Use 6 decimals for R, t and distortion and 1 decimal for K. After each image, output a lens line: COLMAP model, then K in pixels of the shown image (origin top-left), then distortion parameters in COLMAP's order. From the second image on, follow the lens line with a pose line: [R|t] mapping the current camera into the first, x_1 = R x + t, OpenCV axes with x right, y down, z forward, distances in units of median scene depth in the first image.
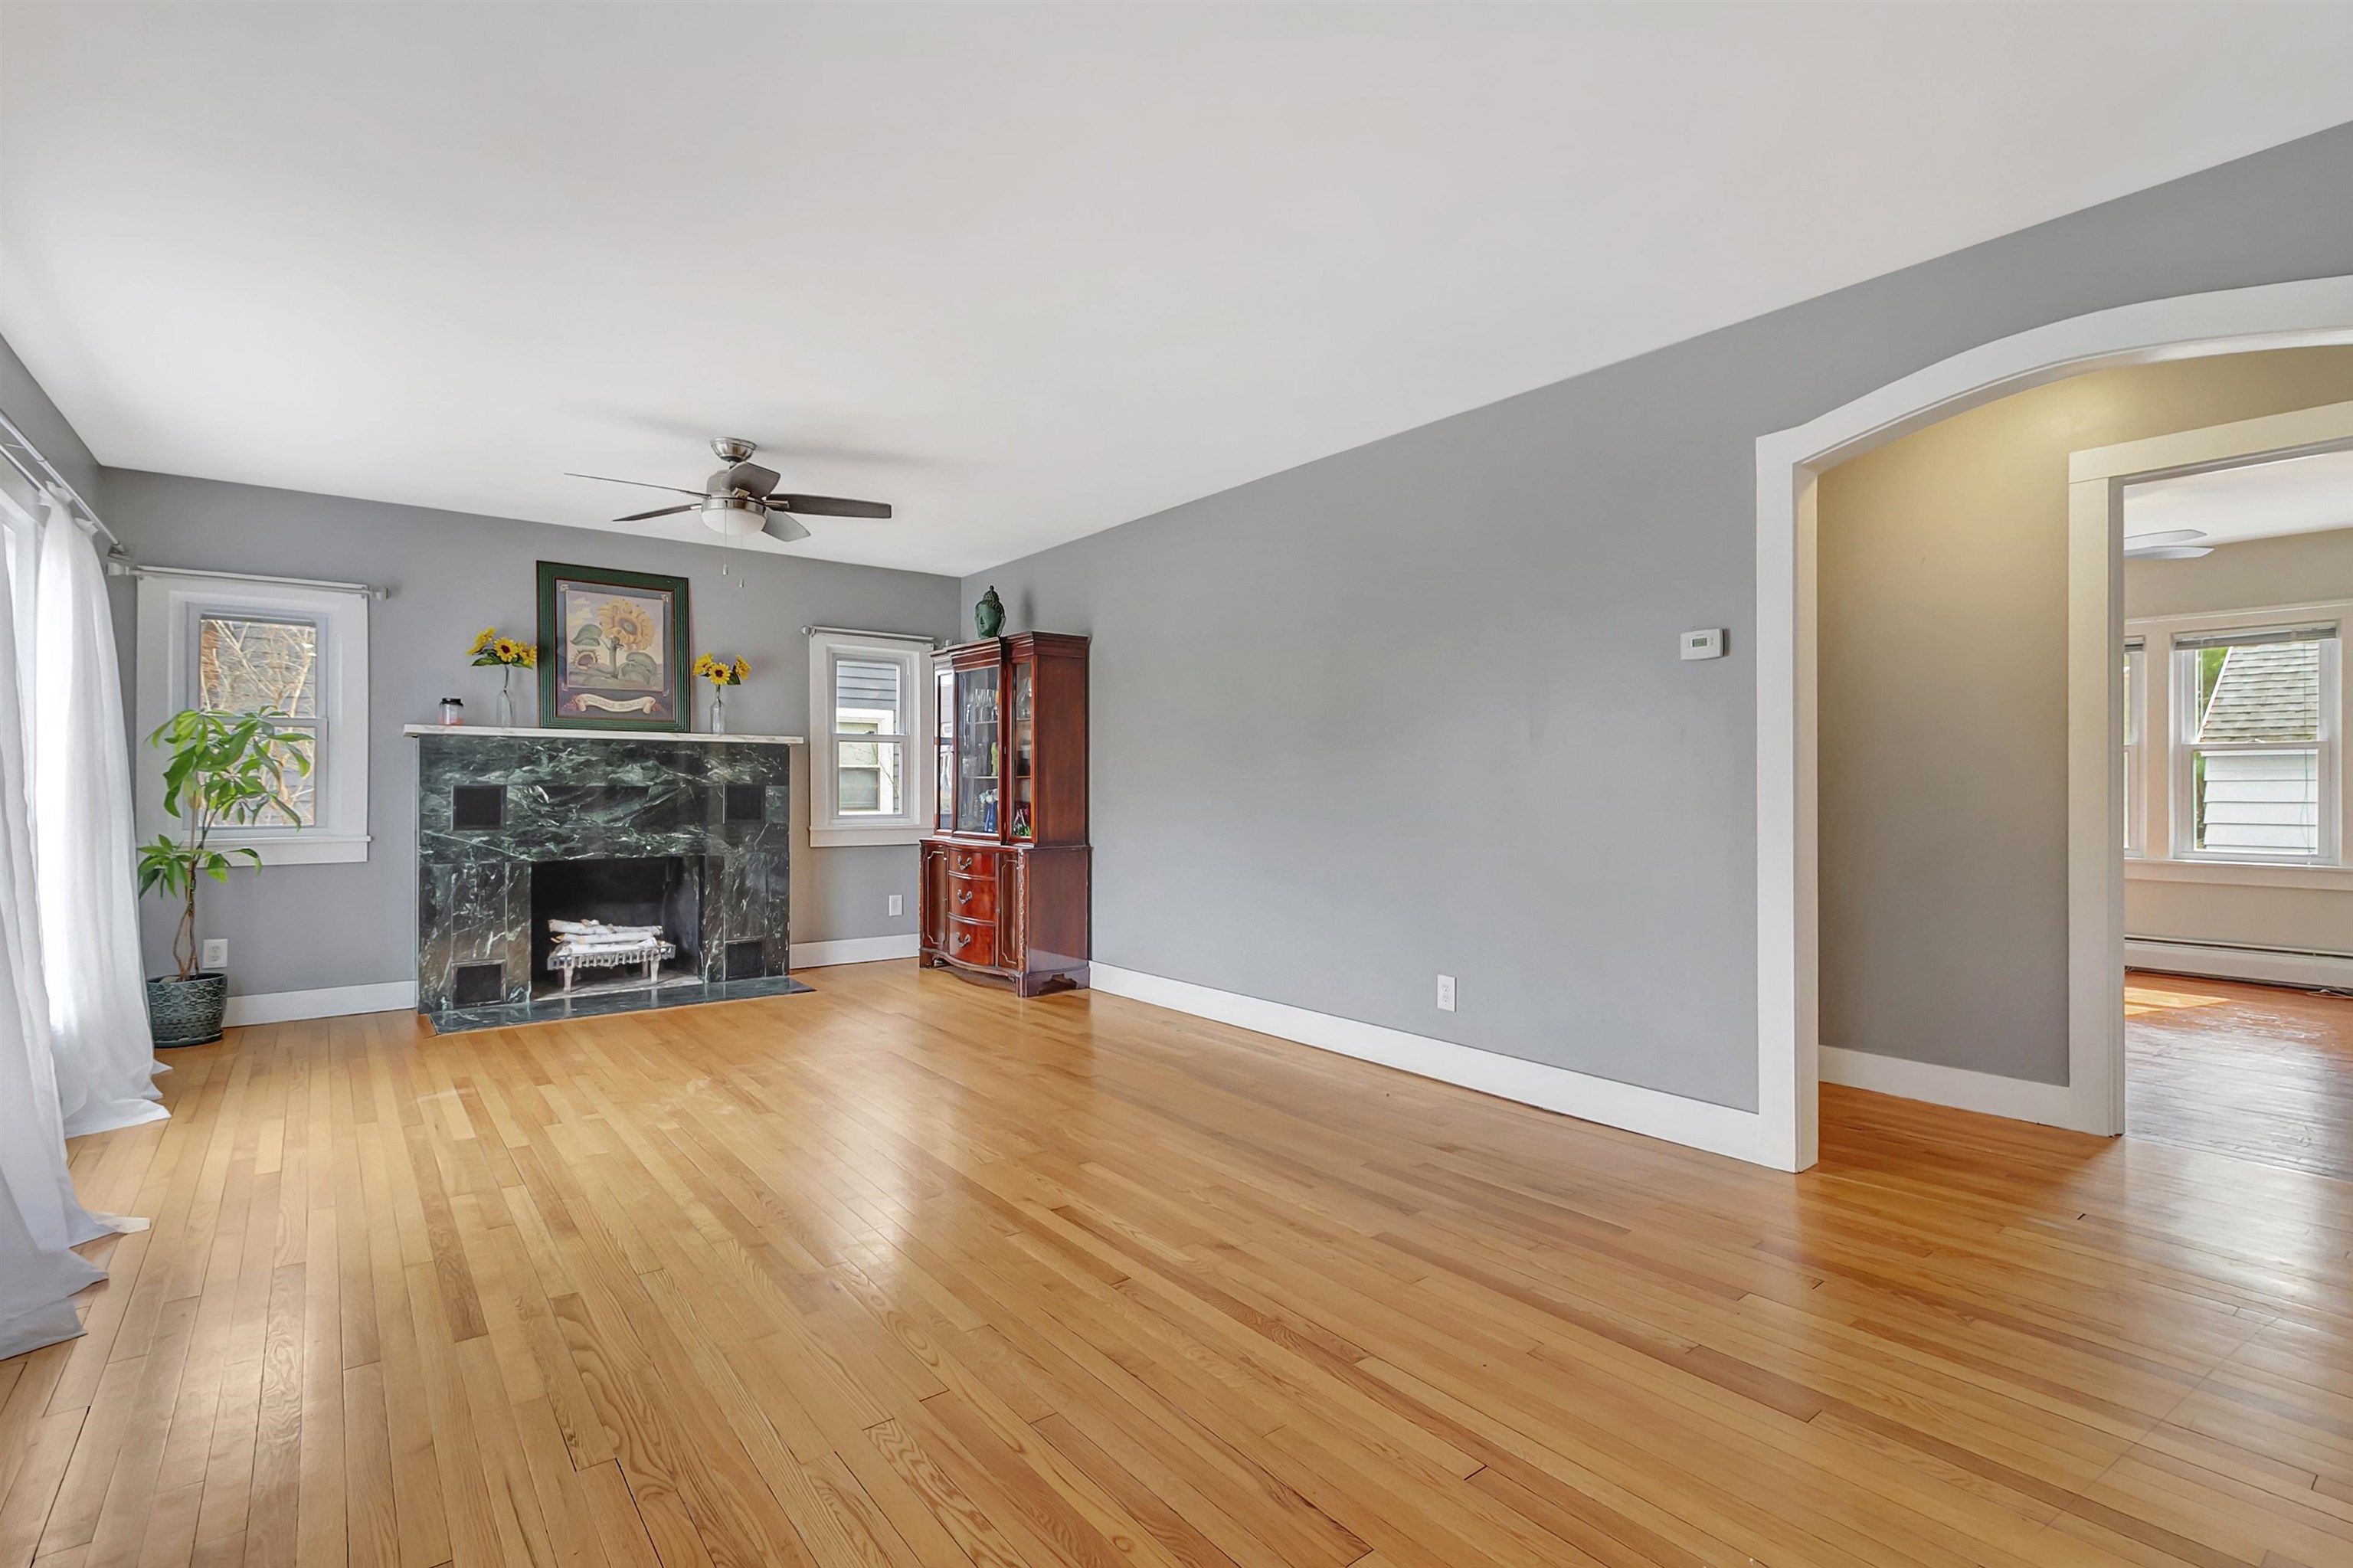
lens RADIAL K [[1093.6, 0, 1187.2], [0, 1093.6, 784.4], [0, 0, 1]] dist [0.001423, 0.000619]
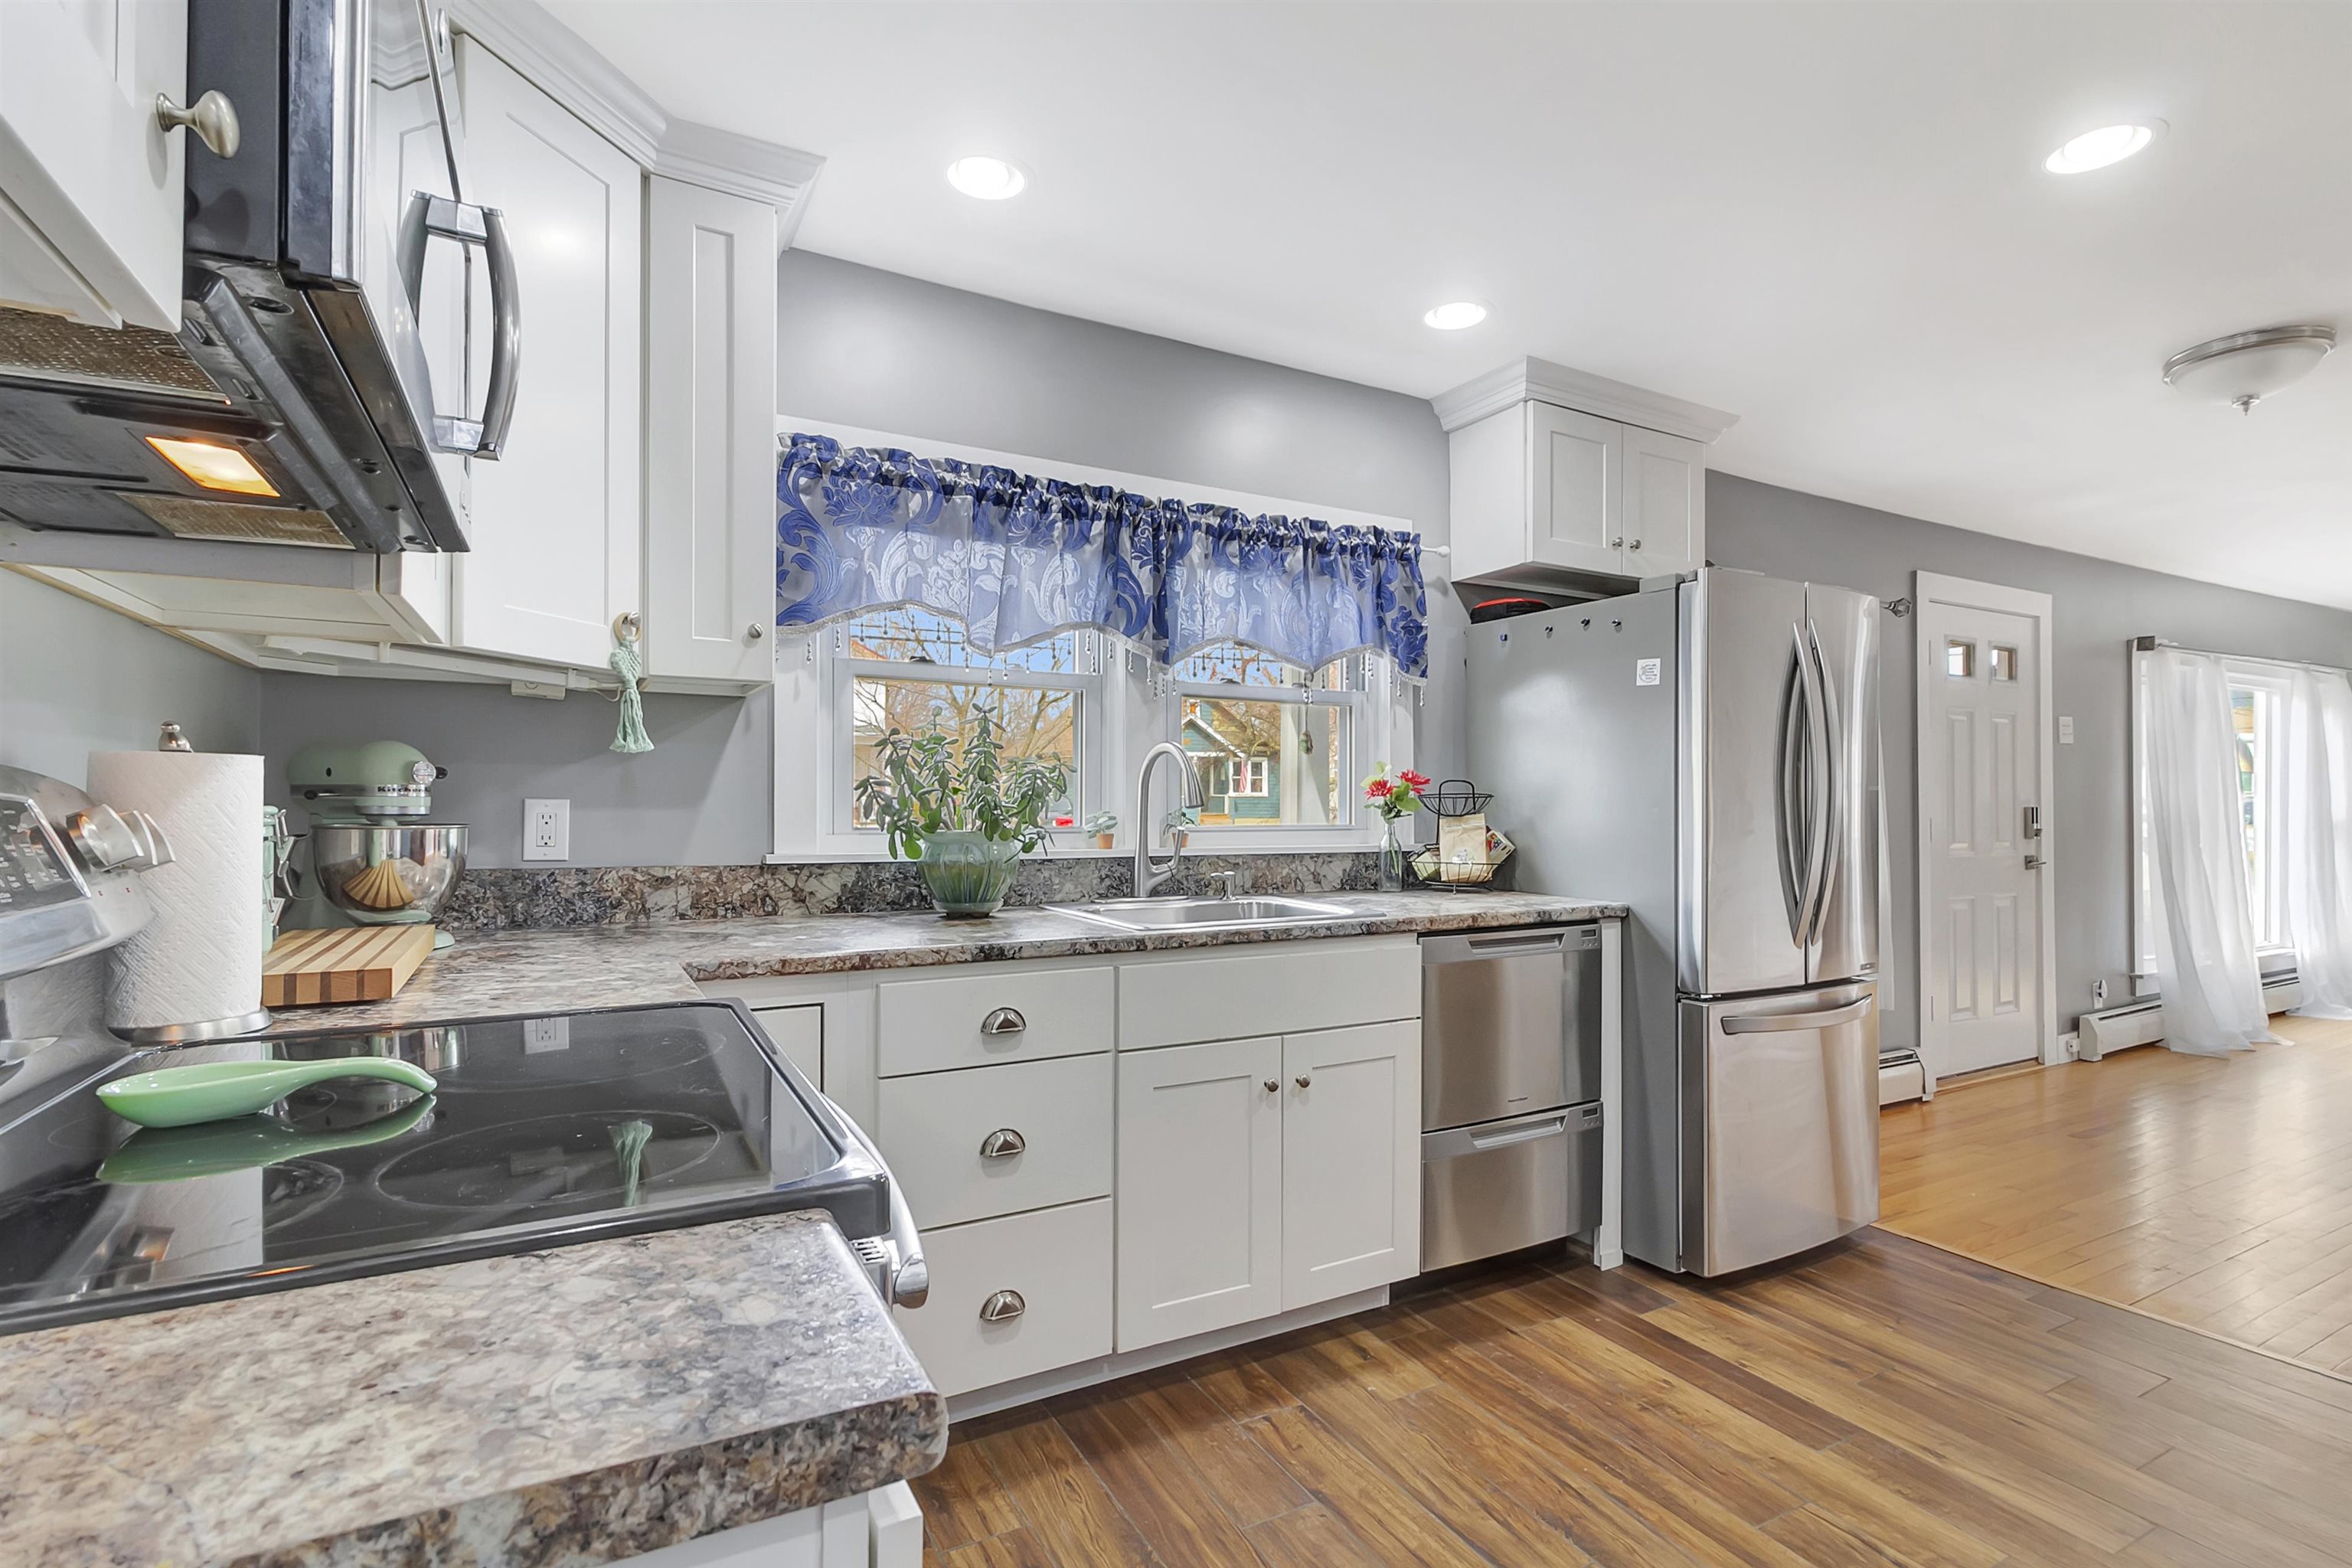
lens RADIAL K [[1108.5, 0, 1187.4], [0, 1108.5, 804.7], [0, 0, 1]] dist [0.004033, 0.000966]
pose [[-0.160007, -0.002427, -0.987113, 0.680294], [0.001249, 0.999996, -0.002661, -0.019165], [0.987115, -0.001658, -0.160004, -0.330380]]
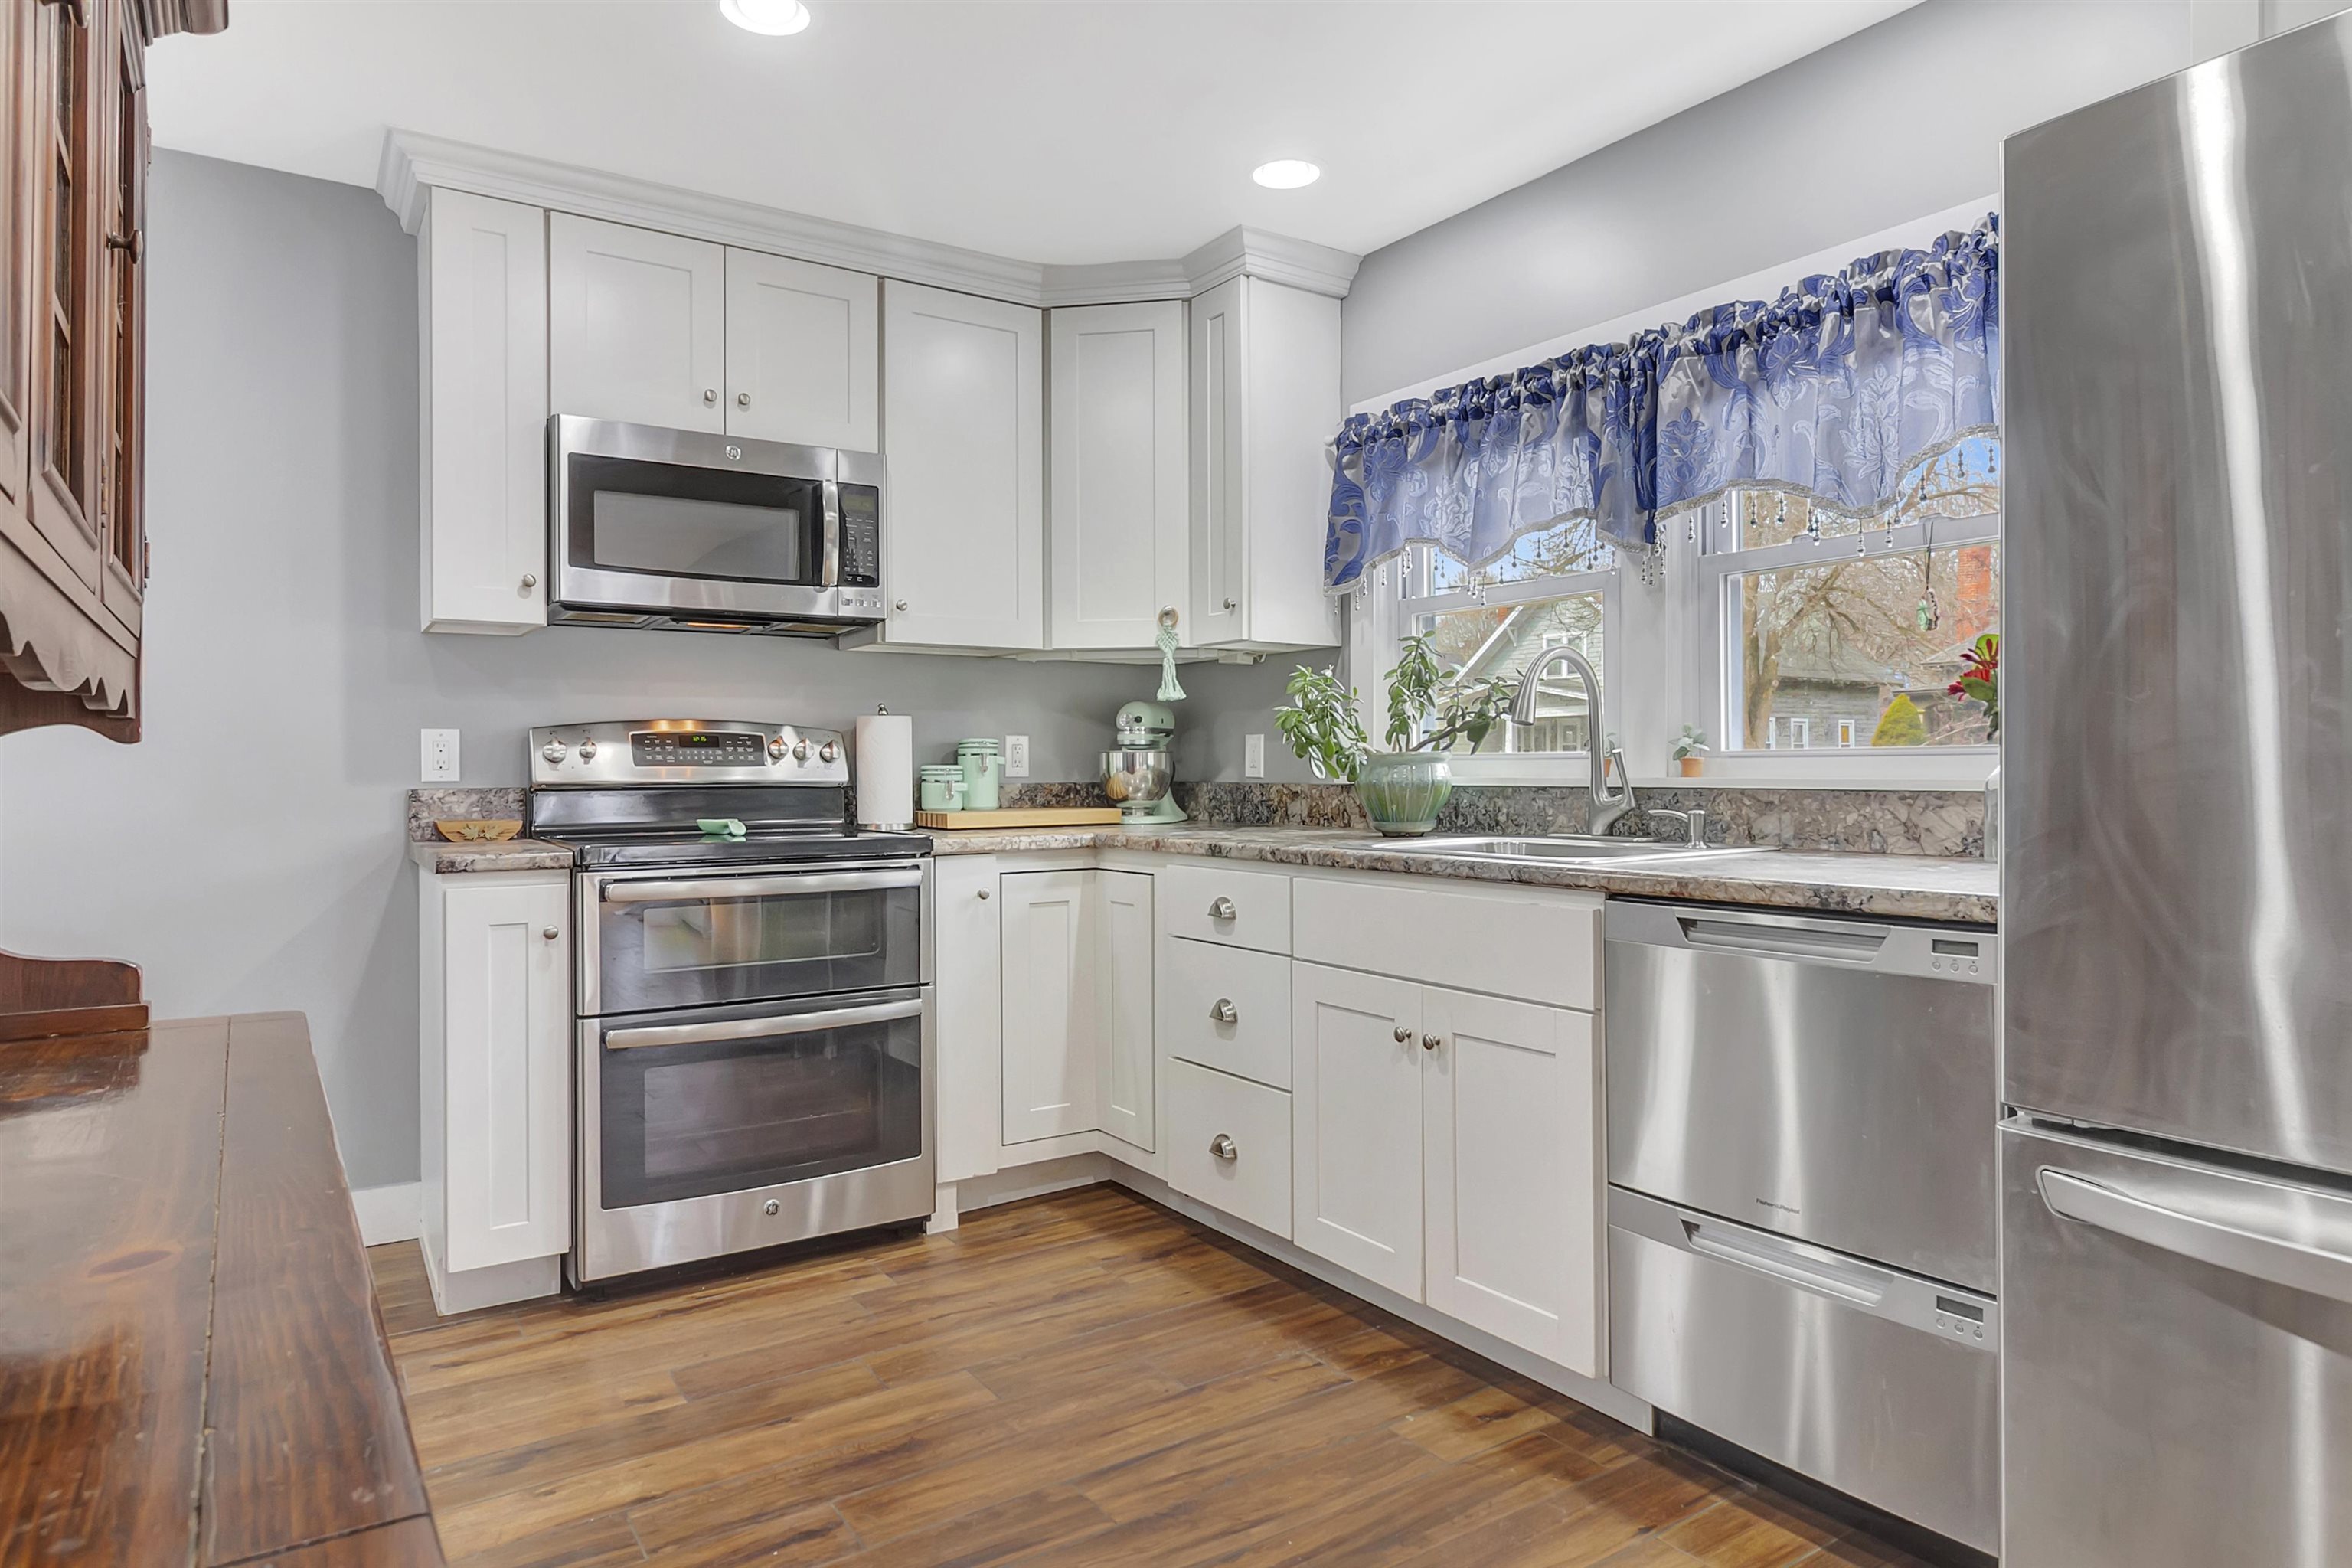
lens RADIAL K [[1381.7, 0, 1174.2], [0, 1381.7, 776.1], [0, 0, 1]] dist [0.000399, 0.000008]
pose [[-0.997013, 0.002698, 0.077189, 0.312552], [0.002730, 0.999996, 0.000320, -0.001603], [-0.077188, 0.000530, -0.997016, 0.086418]]
